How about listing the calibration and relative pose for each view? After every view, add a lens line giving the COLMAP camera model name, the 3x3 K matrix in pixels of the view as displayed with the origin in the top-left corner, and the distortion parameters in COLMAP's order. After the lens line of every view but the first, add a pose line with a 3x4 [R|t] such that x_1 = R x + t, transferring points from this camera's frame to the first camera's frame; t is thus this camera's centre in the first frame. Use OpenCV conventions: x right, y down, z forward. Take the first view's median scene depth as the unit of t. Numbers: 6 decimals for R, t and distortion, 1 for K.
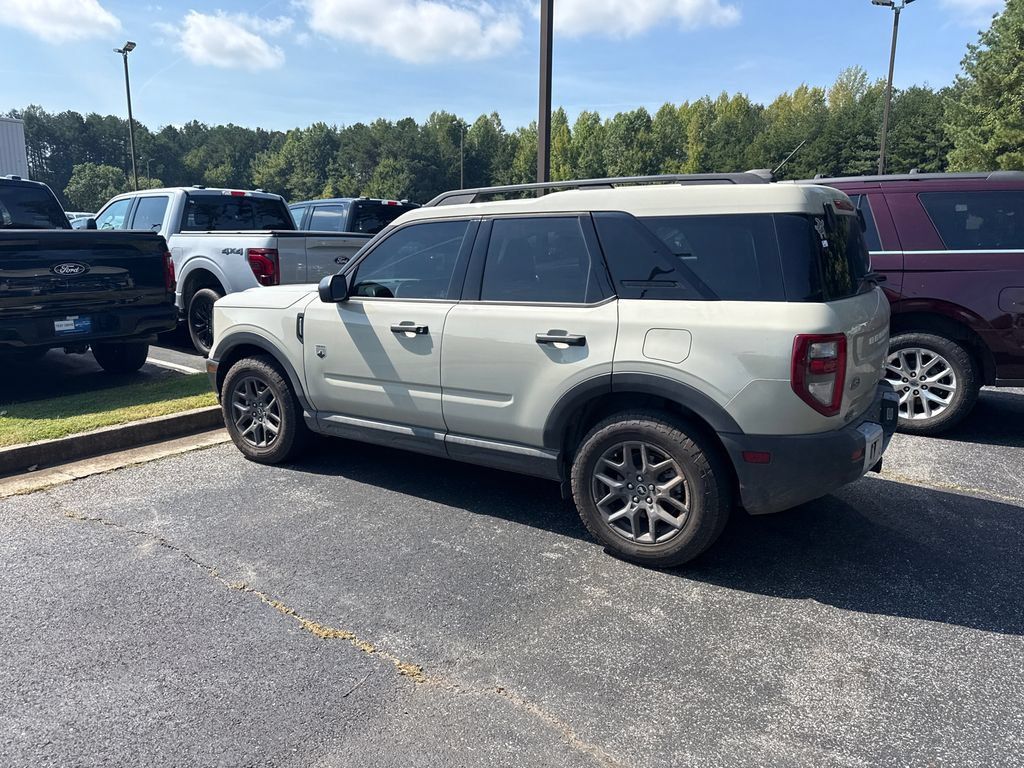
lens RADIAL K [[724.7, 0, 509.0], [0, 724.7, 378.0], [0, 0, 1]] dist [0.034792, -0.046672]
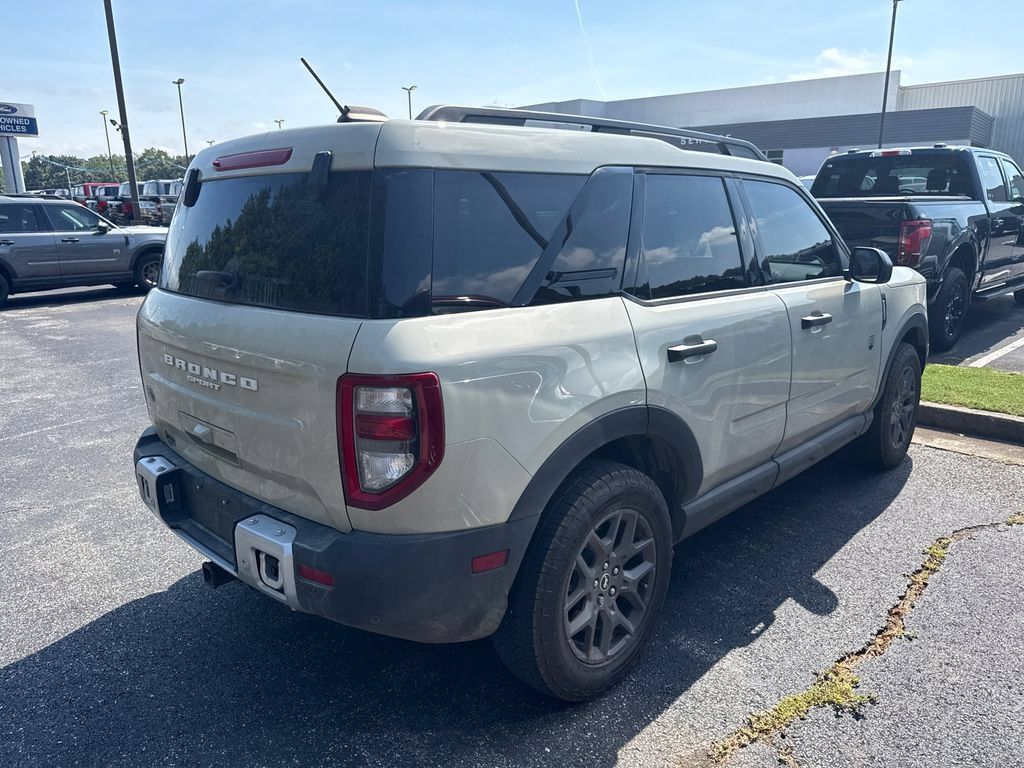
lens RADIAL K [[724.7, 0, 512.2], [0, 724.7, 384.3], [0, 0, 1]] dist [0.034792, -0.046672]
pose [[-0.176965, 0.230804, -0.956772, 0.839803], [-0.174120, 0.949439, 0.261241, -0.204100], [0.968693, 0.212824, -0.127830, 1.060693]]
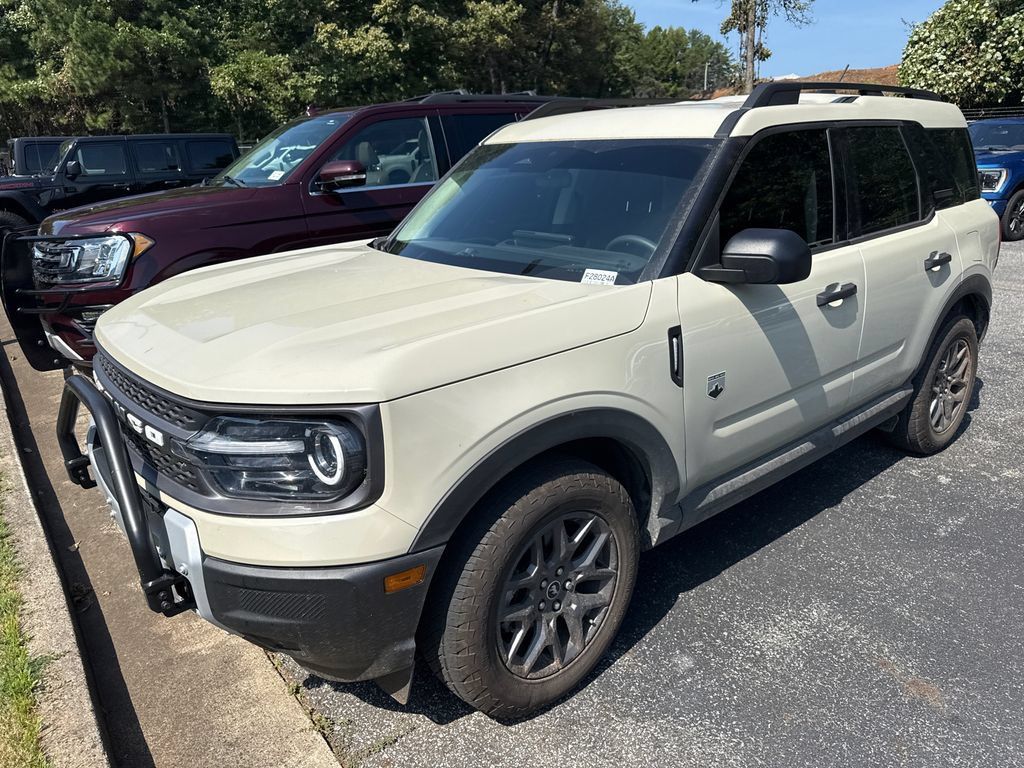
lens RADIAL K [[724.7, 0, 508.9], [0, 724.7, 388.1], [0, 0, 1]] dist [0.034792, -0.046672]
pose [[0.276790, -0.304300, 0.911476, -0.768750], [0.207014, 0.945146, 0.252676, -0.195410], [-0.938367, 0.118750, 0.324601, 0.958215]]
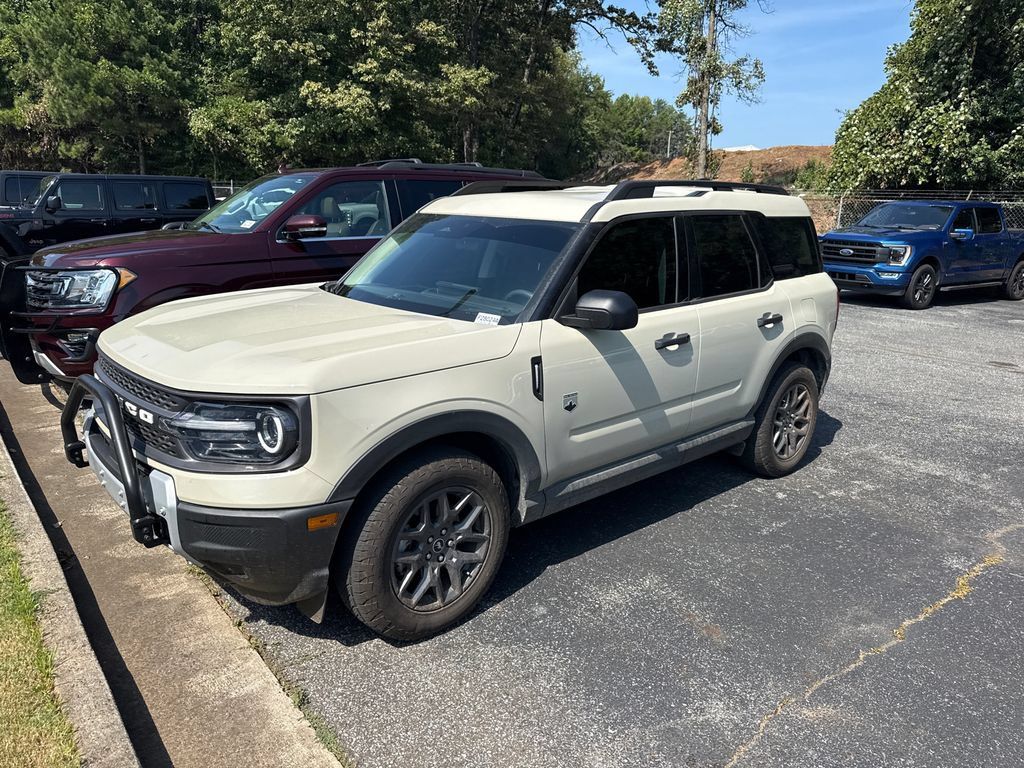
lens RADIAL K [[724.7, 0, 510.3], [0, 724.7, 378.8], [0, 0, 1]] dist [0.034792, -0.046672]
pose [[0.238442, -0.222560, 0.945311, -0.921949], [0.160106, 0.969076, 0.187771, -0.197583], [-0.957868, 0.106578, 0.266702, 0.855281]]
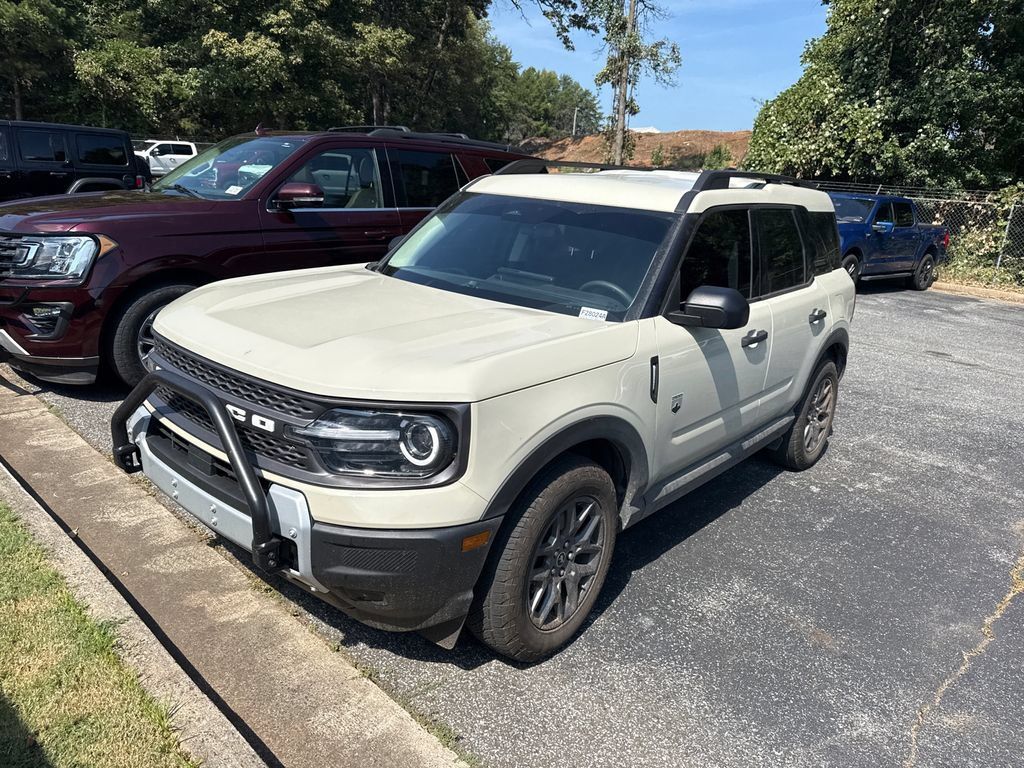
lens RADIAL K [[724.7, 0, 509.7], [0, 724.7, 375.1], [0, 0, 1]] dist [0.034792, -0.046672]
pose [[0.109687, -0.251601, 0.961595, -0.907136], [0.114695, 0.964174, 0.239193, -0.238426], [-0.987327, 0.084054, 0.134614, 1.047097]]
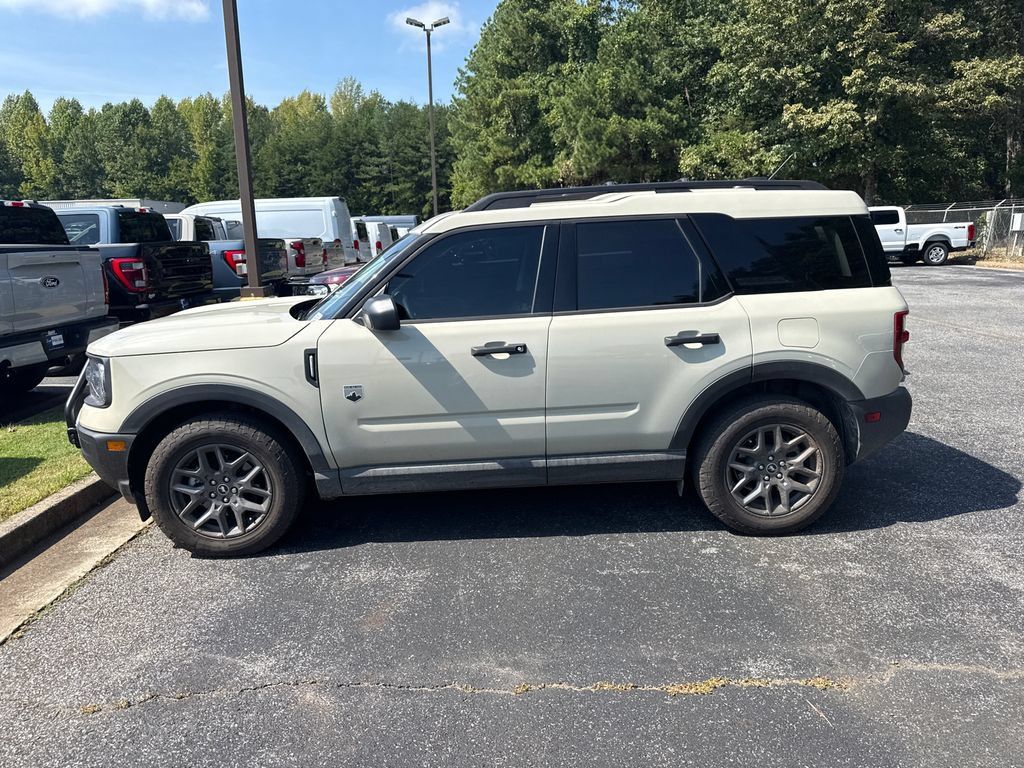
lens RADIAL K [[724.7, 0, 509.1], [0, 724.7, 388.0], [0, 0, 1]] dist [0.034792, -0.046672]
pose [[0.803107, -0.145006, 0.577920, -0.573249], [0.139208, 0.988755, 0.054637, -0.061154], [-0.579344, 0.036572, 0.814262, 0.250066]]
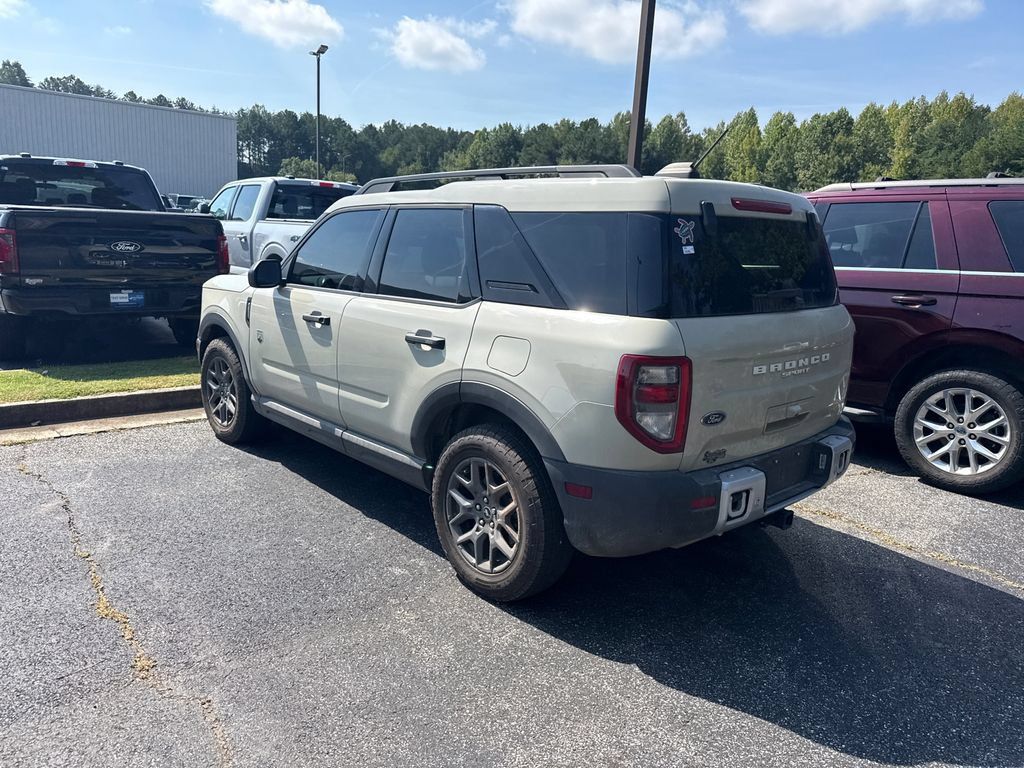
lens RADIAL K [[724.7, 0, 506.8], [0, 724.7, 386.5], [0, 0, 1]] dist [0.034792, -0.046672]
pose [[0.969650, 0.089952, -0.227347, 0.303717], [-0.087827, 0.995946, 0.019466, -0.017230], [0.228176, 0.001092, 0.973619, 0.095126]]
